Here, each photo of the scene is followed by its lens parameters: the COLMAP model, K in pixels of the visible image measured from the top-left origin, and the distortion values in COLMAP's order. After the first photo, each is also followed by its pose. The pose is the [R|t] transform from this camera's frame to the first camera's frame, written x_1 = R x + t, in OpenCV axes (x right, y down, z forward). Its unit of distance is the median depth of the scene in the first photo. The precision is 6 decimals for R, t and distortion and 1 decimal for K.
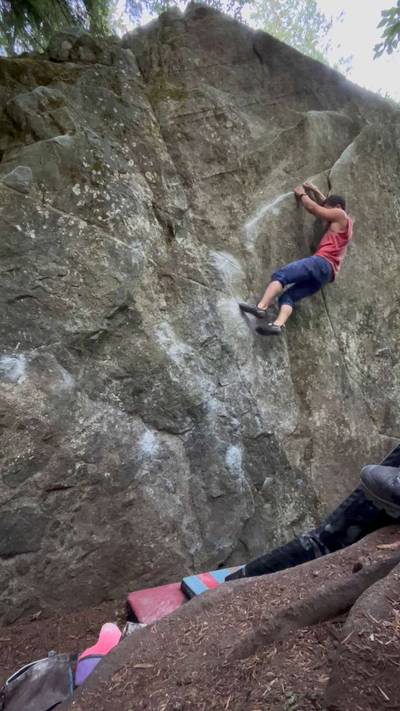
lens RADIAL K [[331.3, 0, 201.7], [0, 331.3, 354.9], [0, 0, 1]] dist [-0.003182, 0.000382]
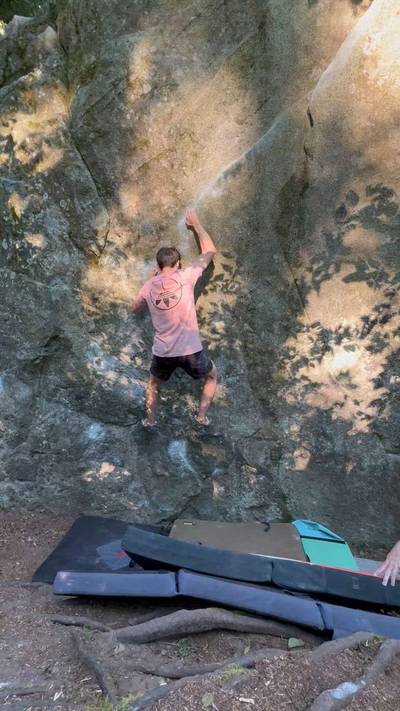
lens RADIAL K [[324.6, 0, 201.6], [0, 324.6, 353.9], [0, 0, 1]] dist [-0.002209, 0.000146]
pose [[0.821367, 0.133384, -0.554586, 0.780828], [0.075700, 0.938184, 0.337759, -0.391334], [0.565355, -0.319406, 0.760496, 0.309924]]
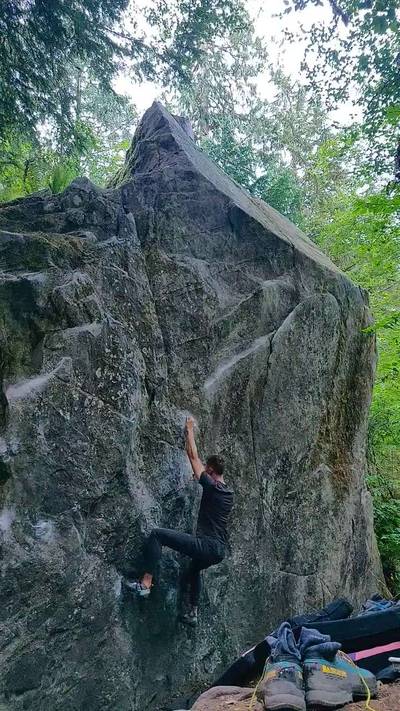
lens RADIAL K [[541.1, 0, 199.2], [0, 541.1, 366.2], [0, 0, 1]] dist [-0.000115, 0.044943]
pose [[0.919211, 0.152632, 0.362980, -0.630319], [-0.135975, 0.988152, -0.071173, -0.361566], [-0.369543, 0.016066, 0.929075, -0.784873]]
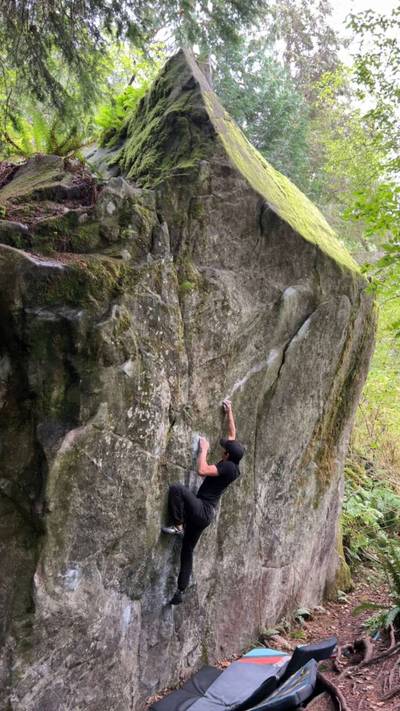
lens RADIAL K [[579.3, 0, 198.2], [0, 579.3, 362.9], [0, 0, 1]] dist [0.112216, -0.197169]
pose [[0.862245, 0.167561, 0.477971, -0.974229], [-0.232748, 0.969234, 0.080088, -0.737587], [-0.449846, -0.180302, 0.874717, -0.701313]]
